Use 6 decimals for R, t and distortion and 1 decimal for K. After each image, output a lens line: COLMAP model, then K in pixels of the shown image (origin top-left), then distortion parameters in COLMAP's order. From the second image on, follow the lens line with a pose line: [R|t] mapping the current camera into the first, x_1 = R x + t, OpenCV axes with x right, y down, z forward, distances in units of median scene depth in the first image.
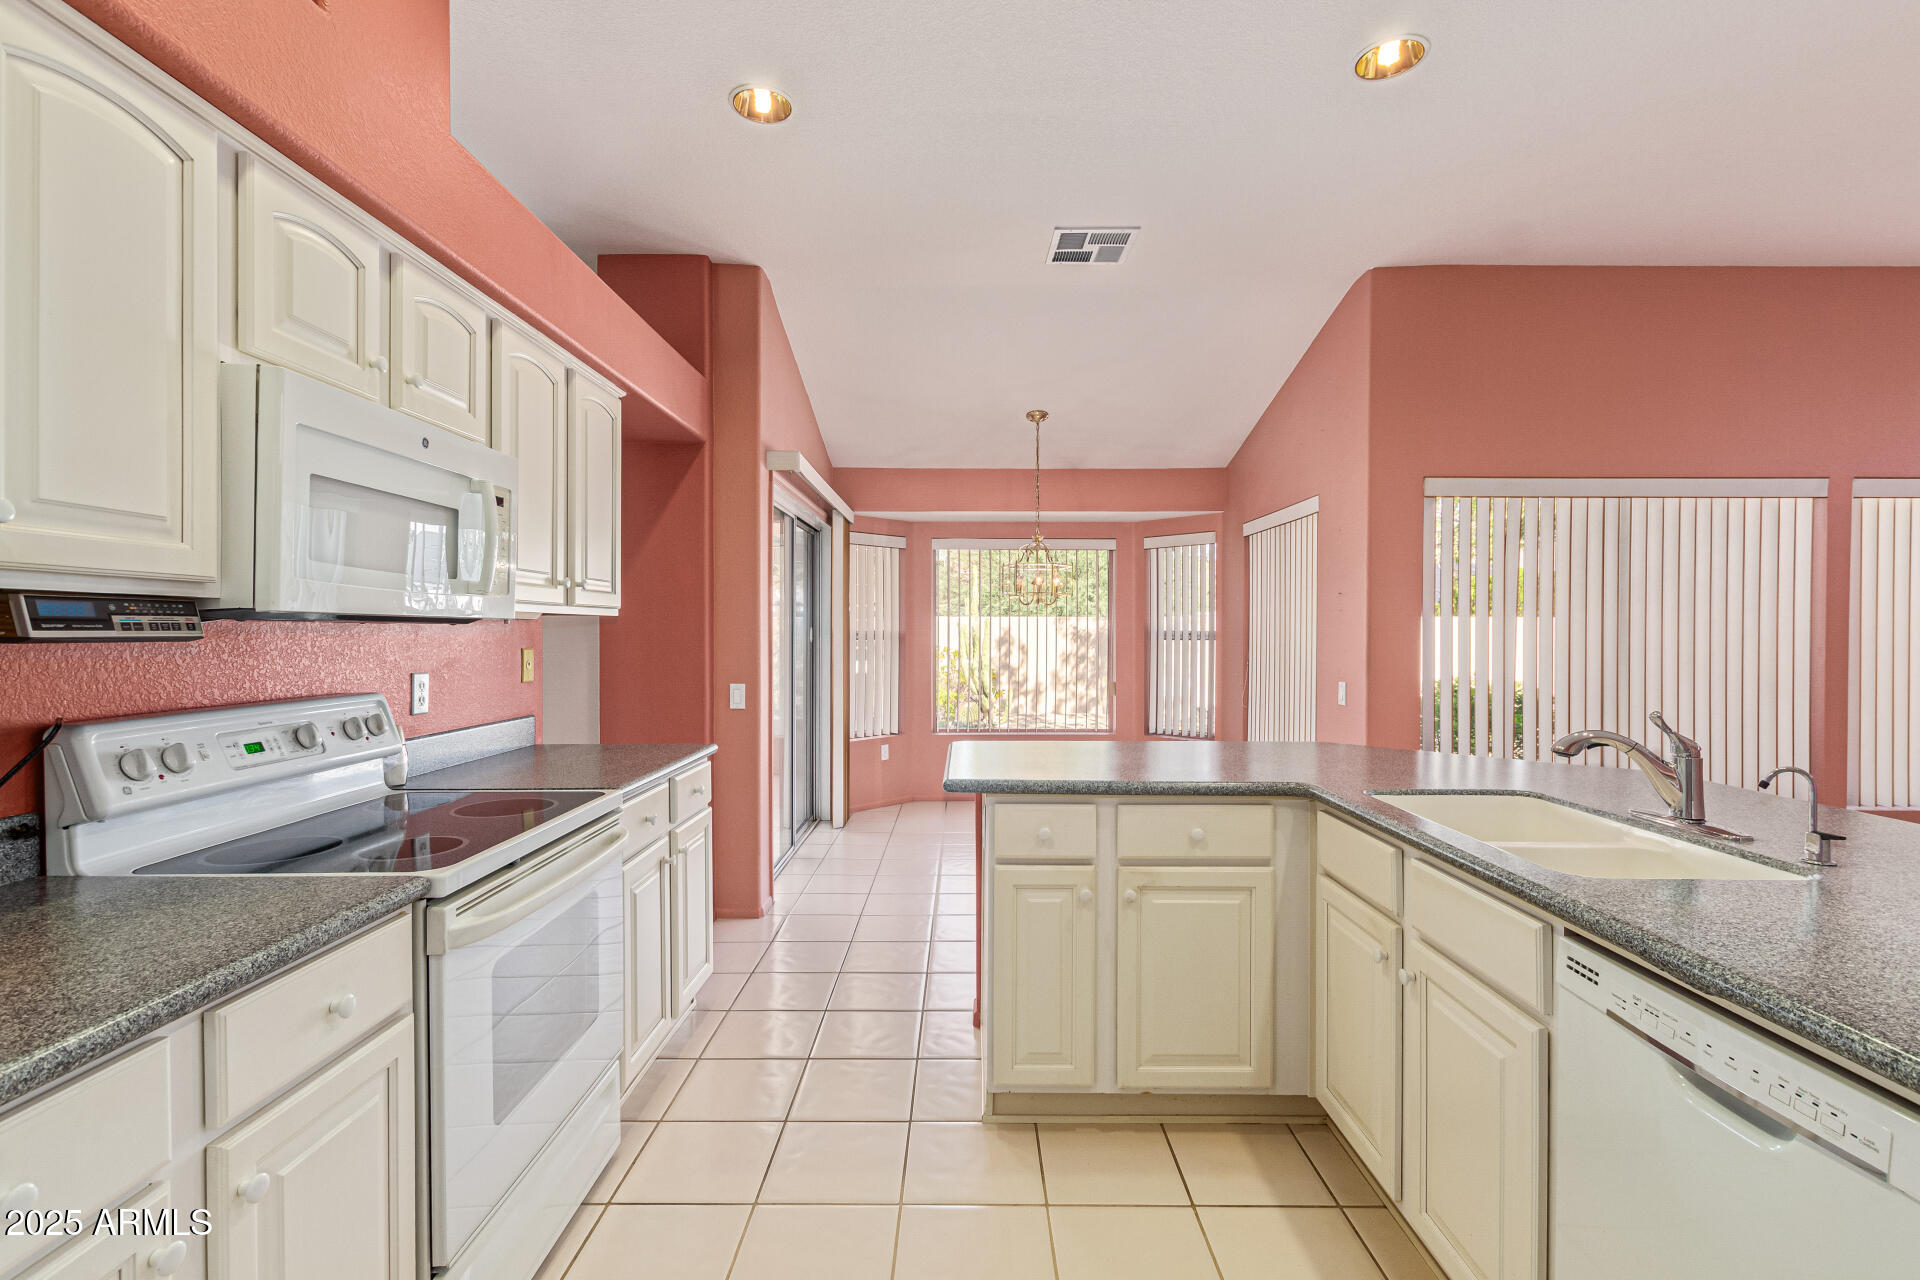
lens RADIAL K [[878.4, 0, 962.0], [0, 878.4, 635.8], [0, 0, 1]] dist [0.001336, -0.002376]
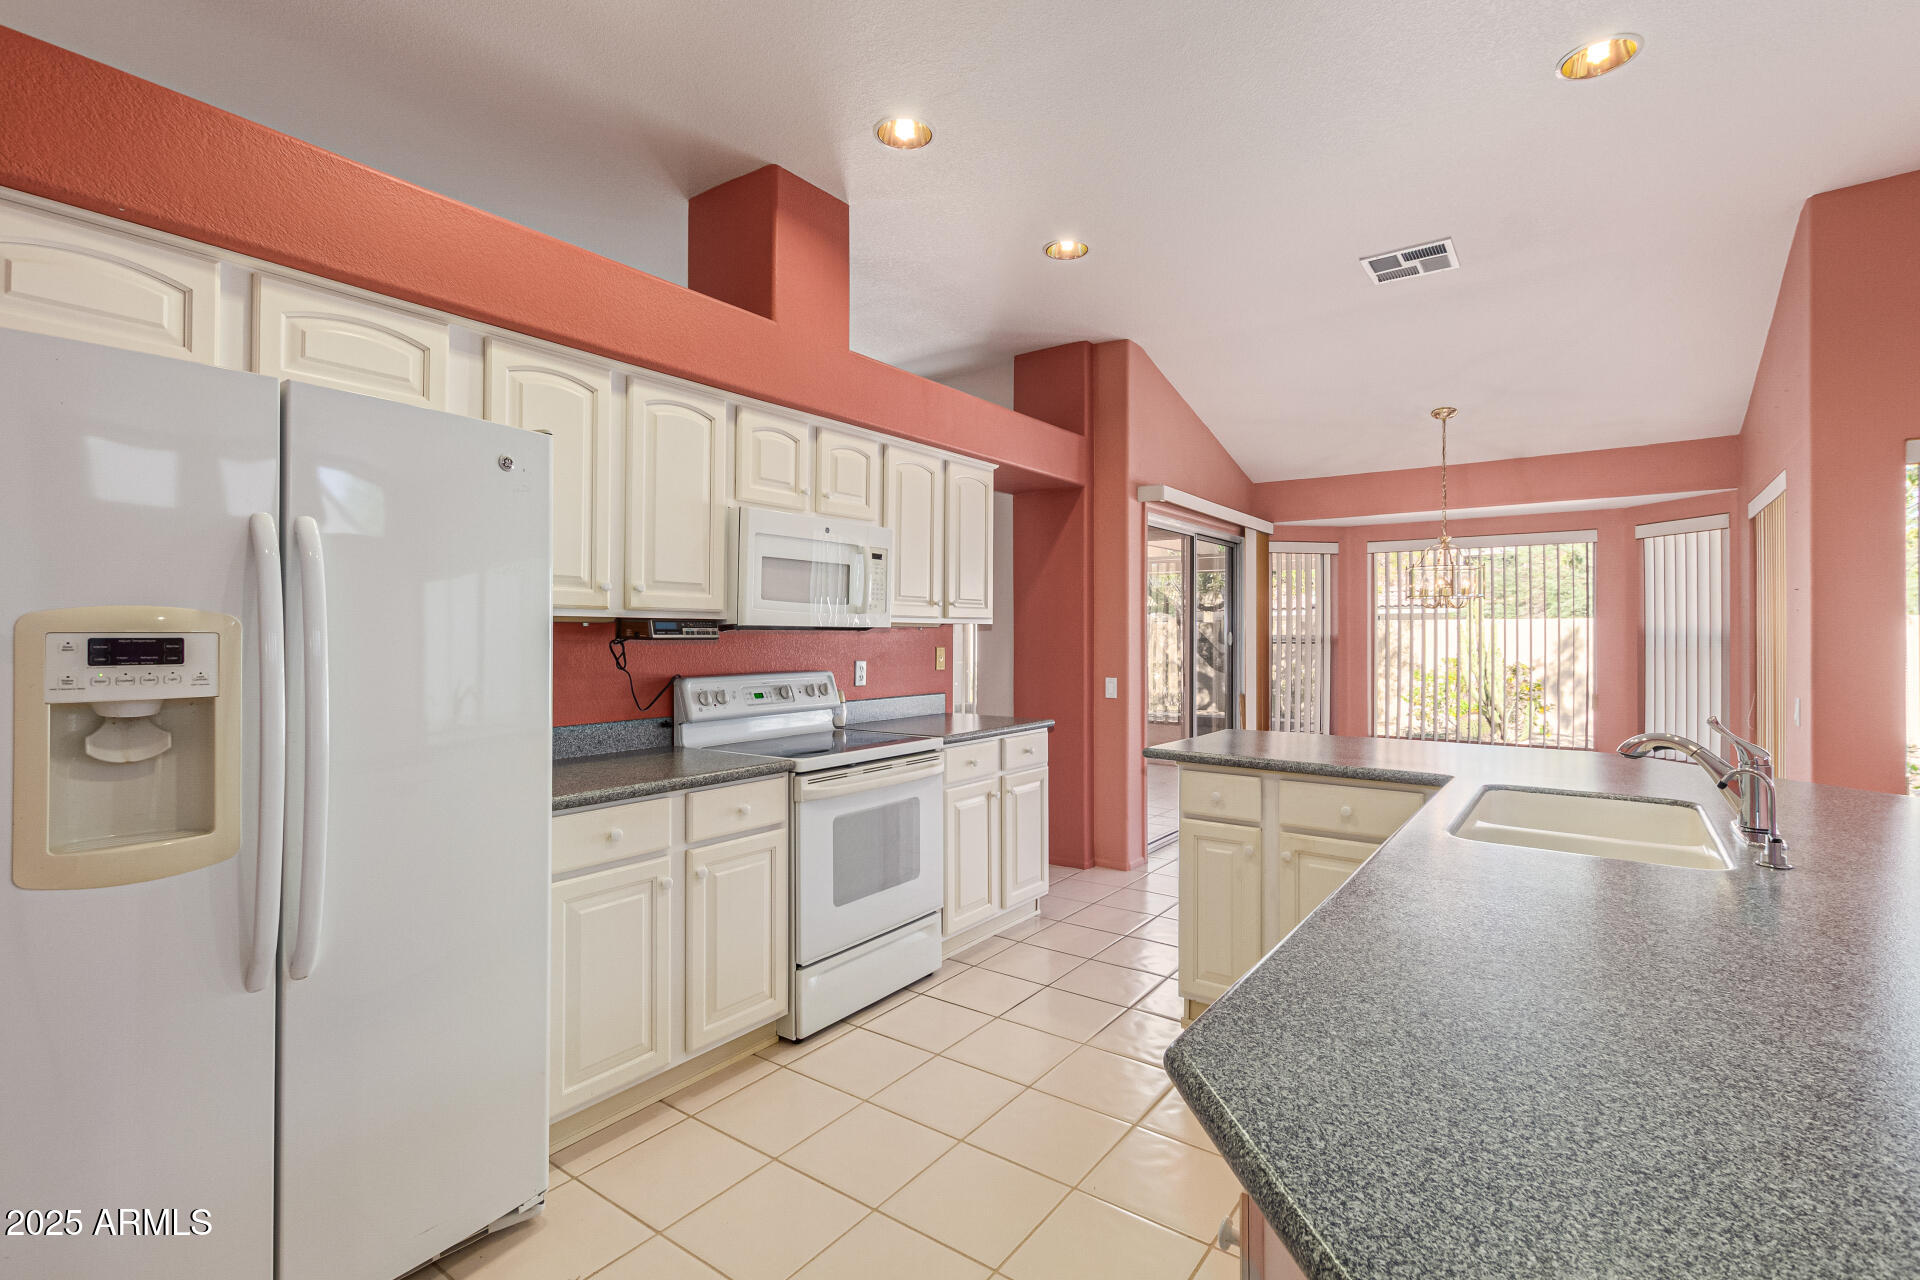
lens RADIAL K [[878.4, 0, 949.5], [0, 878.4, 626.2], [0, 0, 1]] dist [0.001336, -0.002376]
pose [[0.803169, -0.005707, -0.595723, 0.532934], [-0.003542, 0.999891, -0.014355, 0.000957], [0.595740, 0.013639, 0.803061, -0.236621]]
